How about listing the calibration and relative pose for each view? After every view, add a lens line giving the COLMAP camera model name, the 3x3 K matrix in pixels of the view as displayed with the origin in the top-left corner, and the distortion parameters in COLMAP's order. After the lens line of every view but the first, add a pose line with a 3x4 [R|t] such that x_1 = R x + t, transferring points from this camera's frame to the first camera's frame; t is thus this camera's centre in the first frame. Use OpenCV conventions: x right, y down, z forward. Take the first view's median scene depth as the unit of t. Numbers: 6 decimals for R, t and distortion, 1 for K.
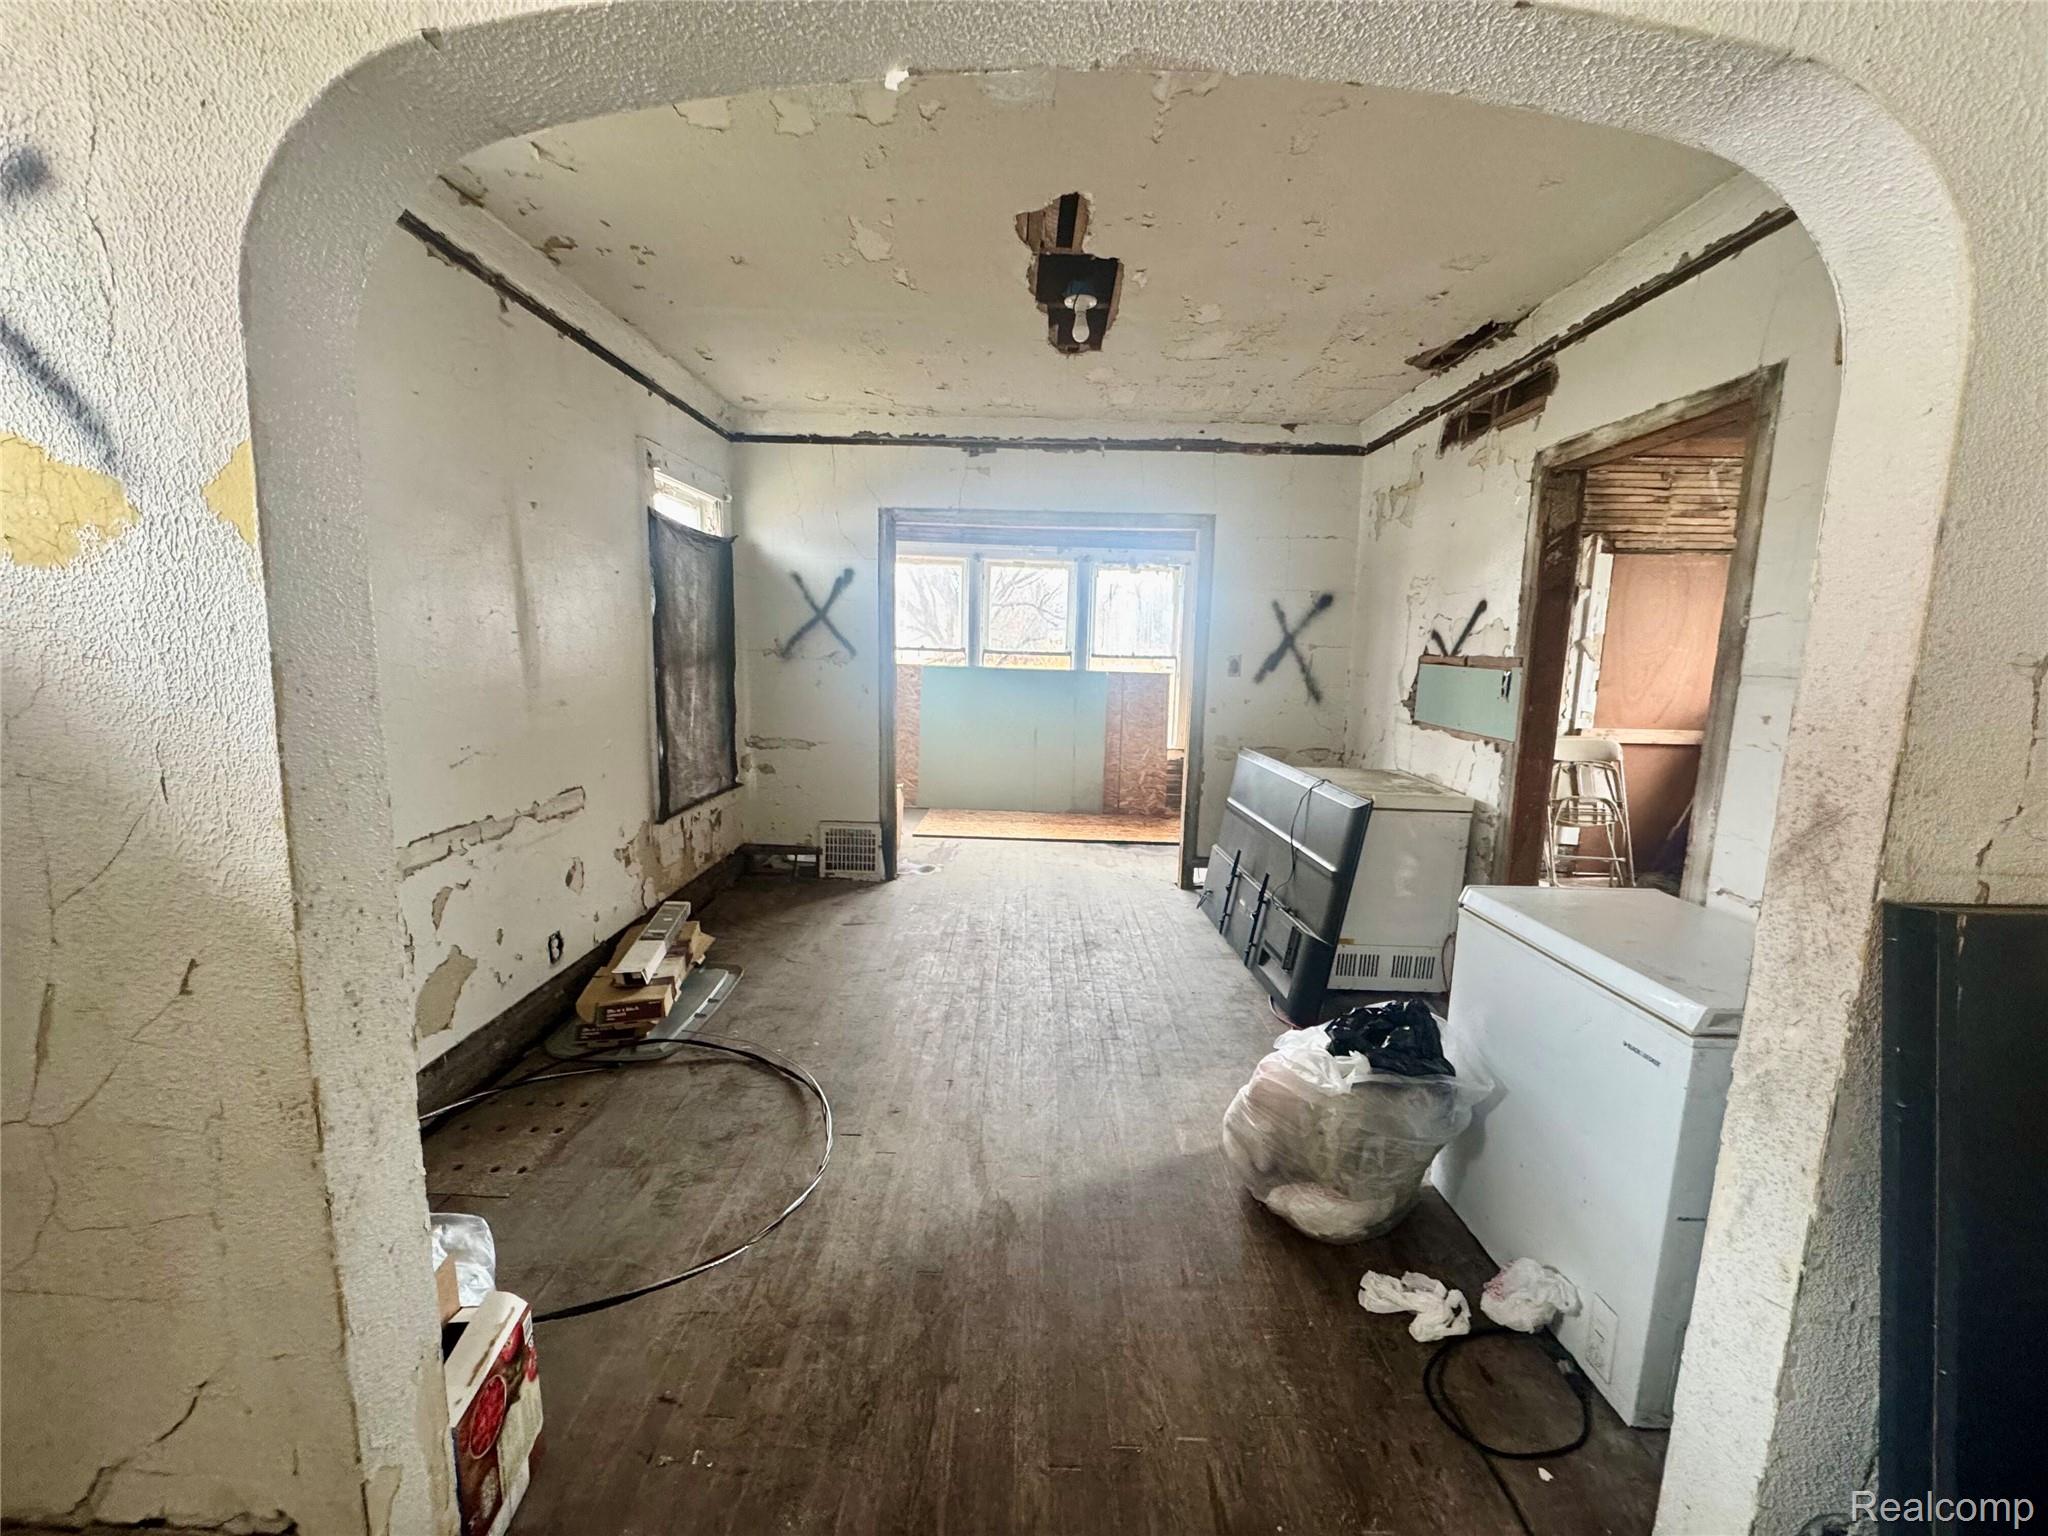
lens RADIAL K [[813.6, 0, 1015.3], [0, 813.6, 765.8], [0, 0, 1]] dist [-0.003096, 0.000869]
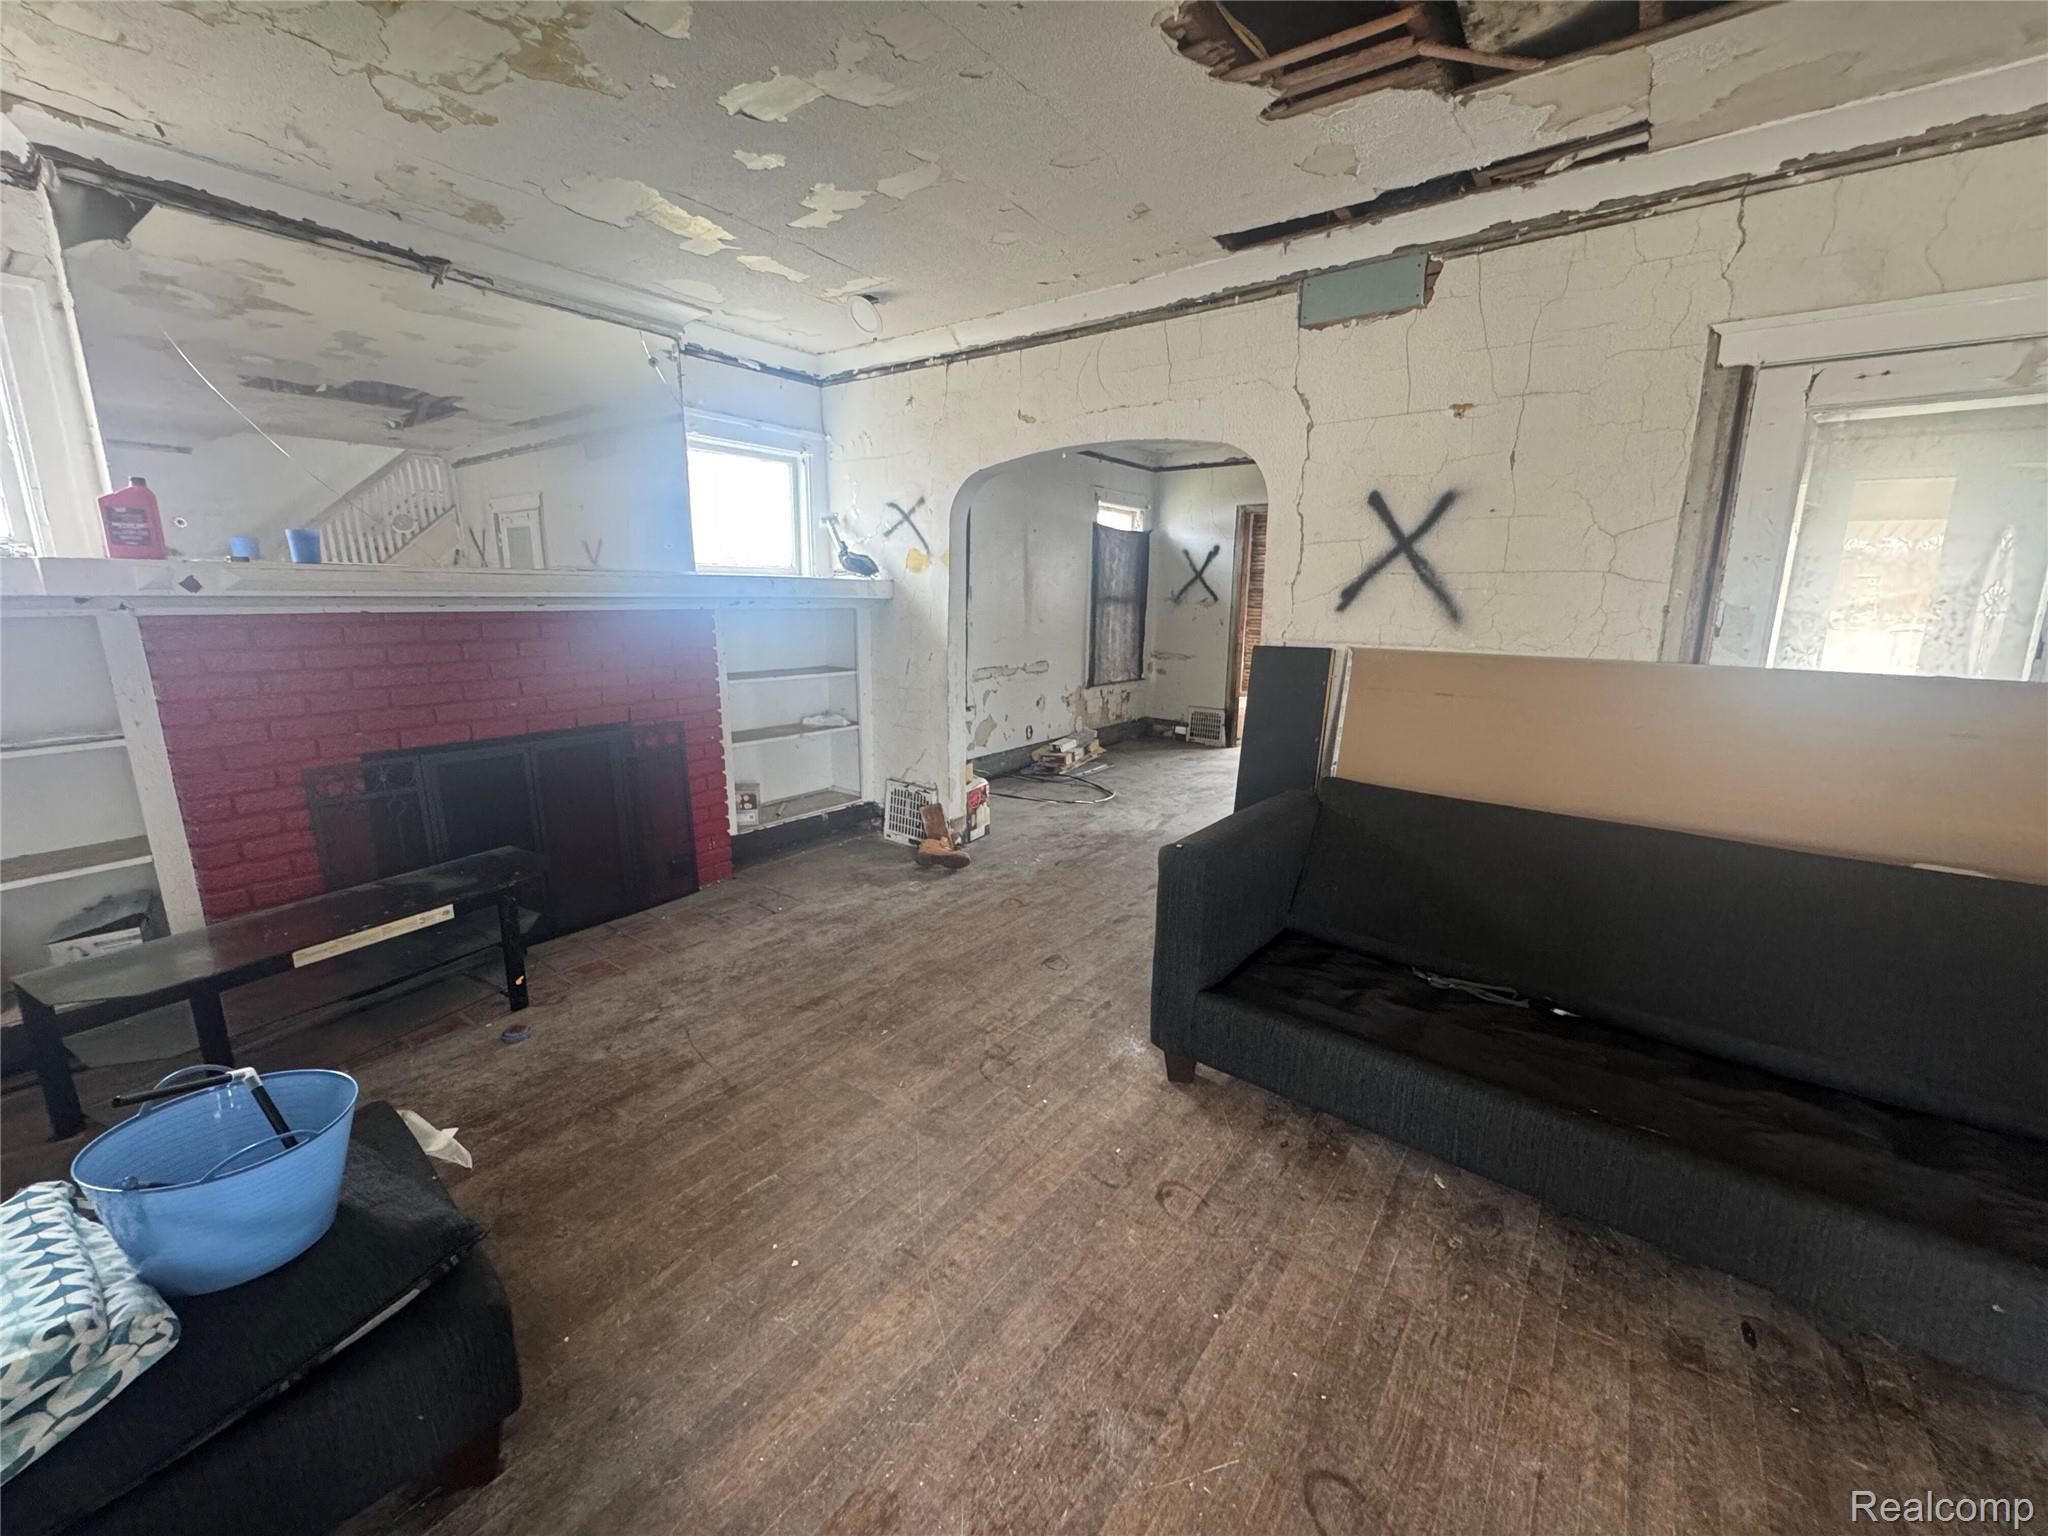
lens RADIAL K [[813.6, 0, 1025.1], [0, 813.6, 771.7], [0, 0, 1]] dist [-0.003096, 0.000869]
pose [[0.810841, 0.113442, -0.574167, 0.310032], [-0.081375, 0.993358, 0.081346, 0.066663], [0.579582, -0.019236, 0.814687, -0.355287]]
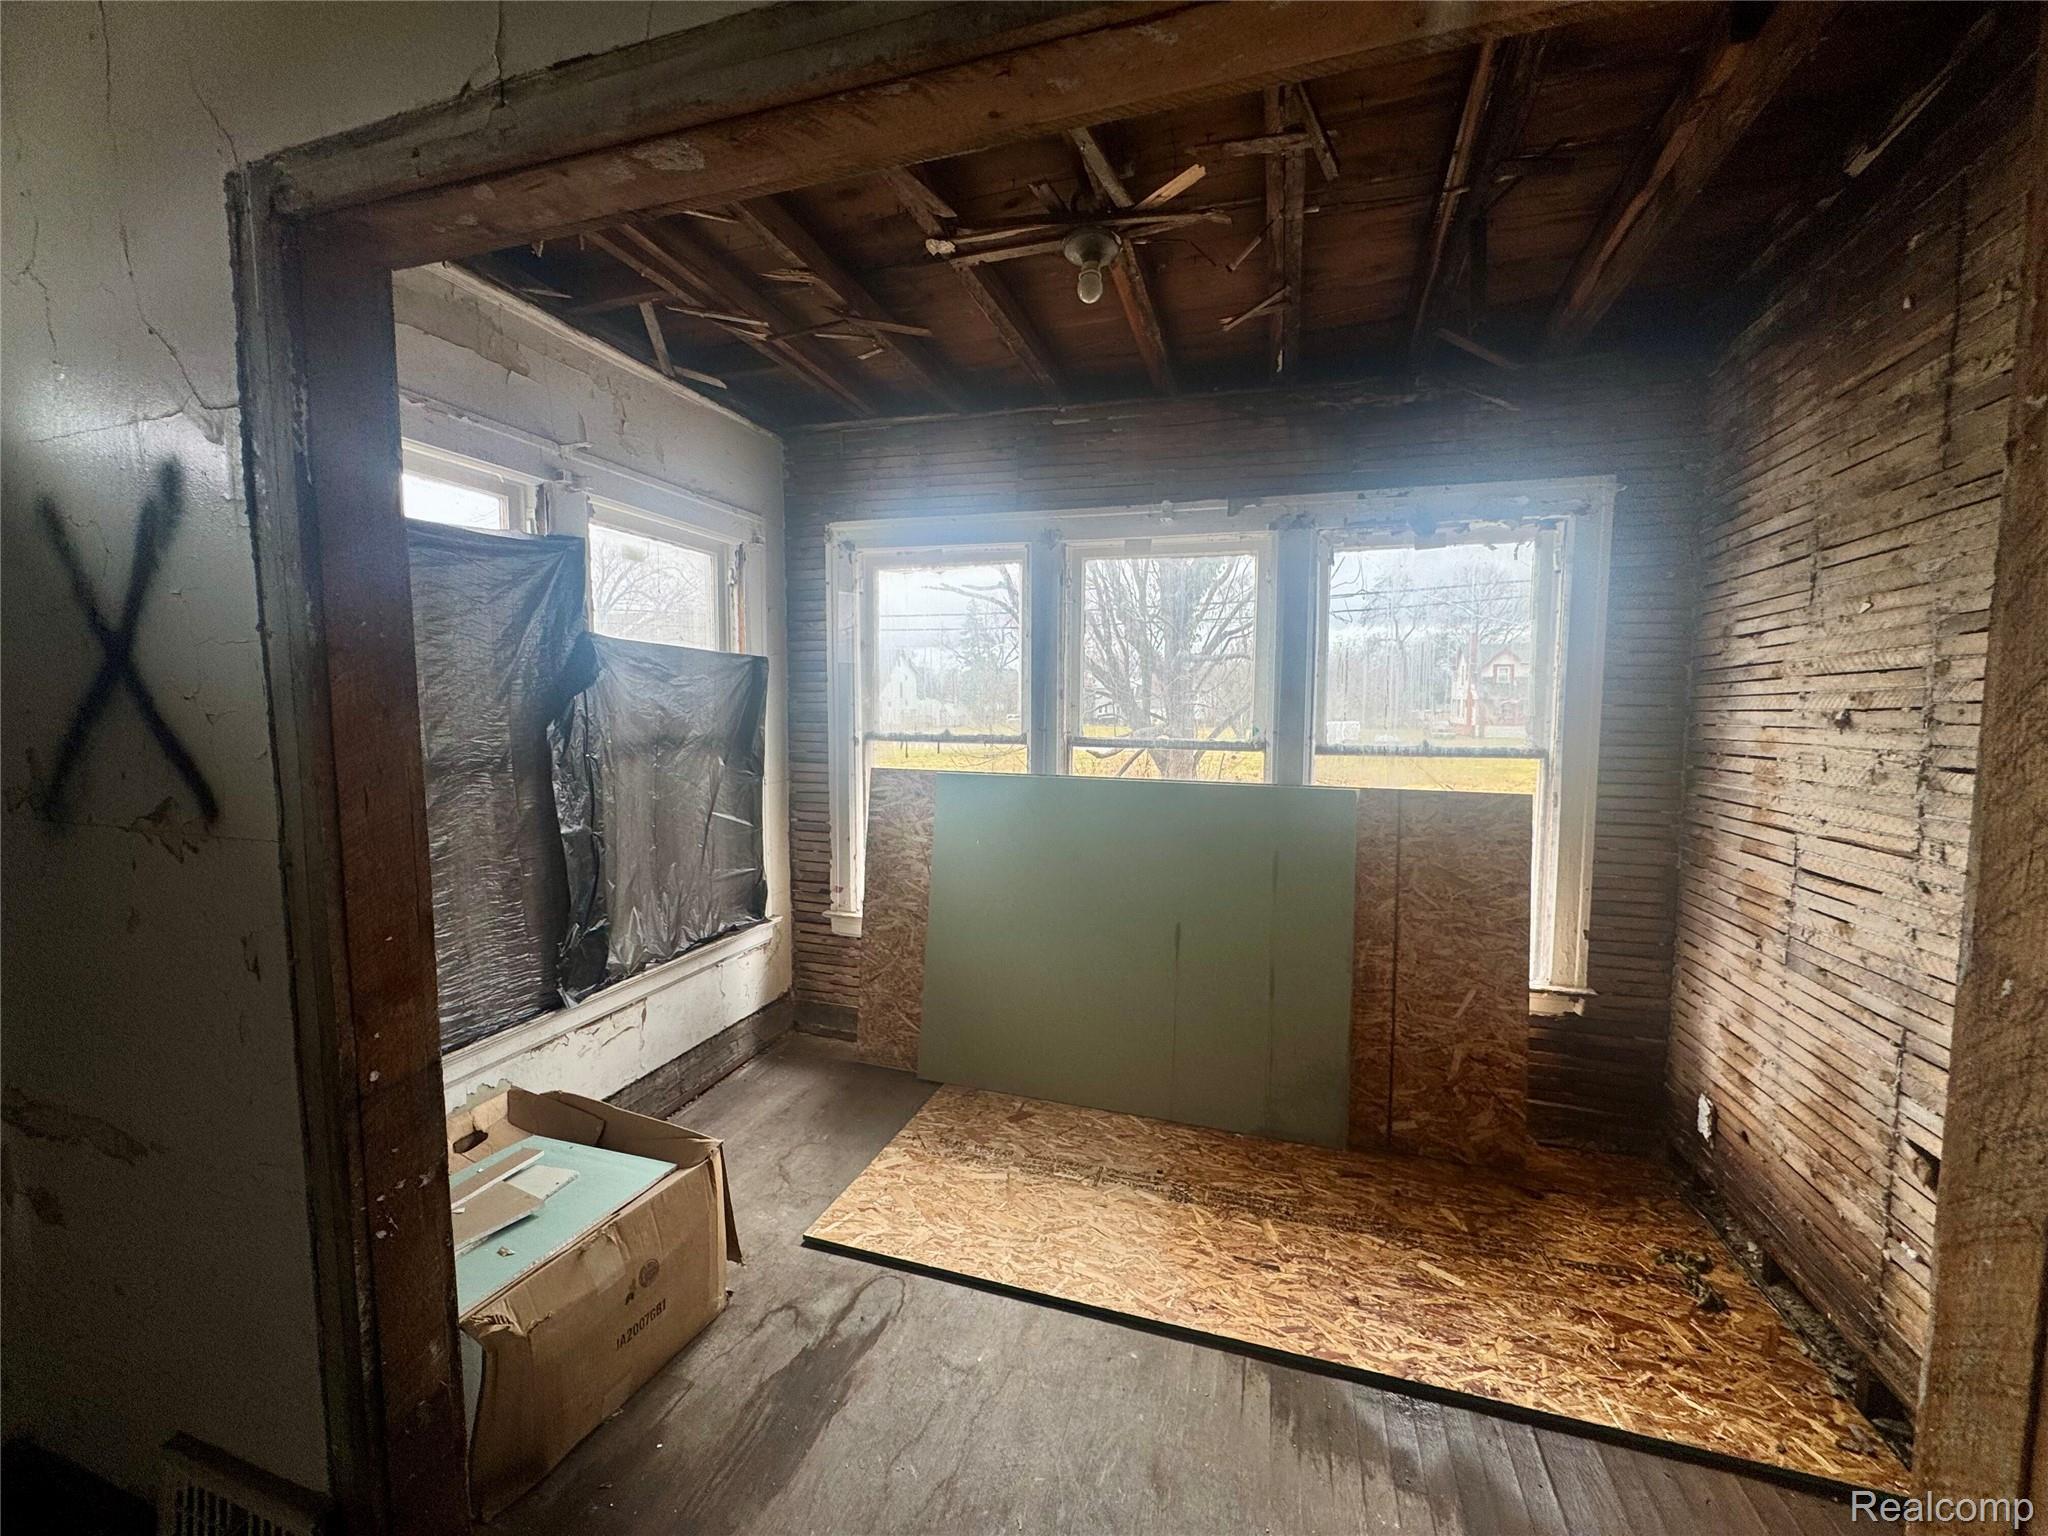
lens RADIAL K [[813.6, 0, 1029.9], [0, 813.6, 771.5], [0, 0, 1]] dist [-0.003096, 0.000869]
pose [[0.958538, 0.001158, -0.284962, 0.073929], [-0.022178, 0.997262, -0.070549, -0.095720], [0.284100, 0.073944, 0.955939, 0.581482]]
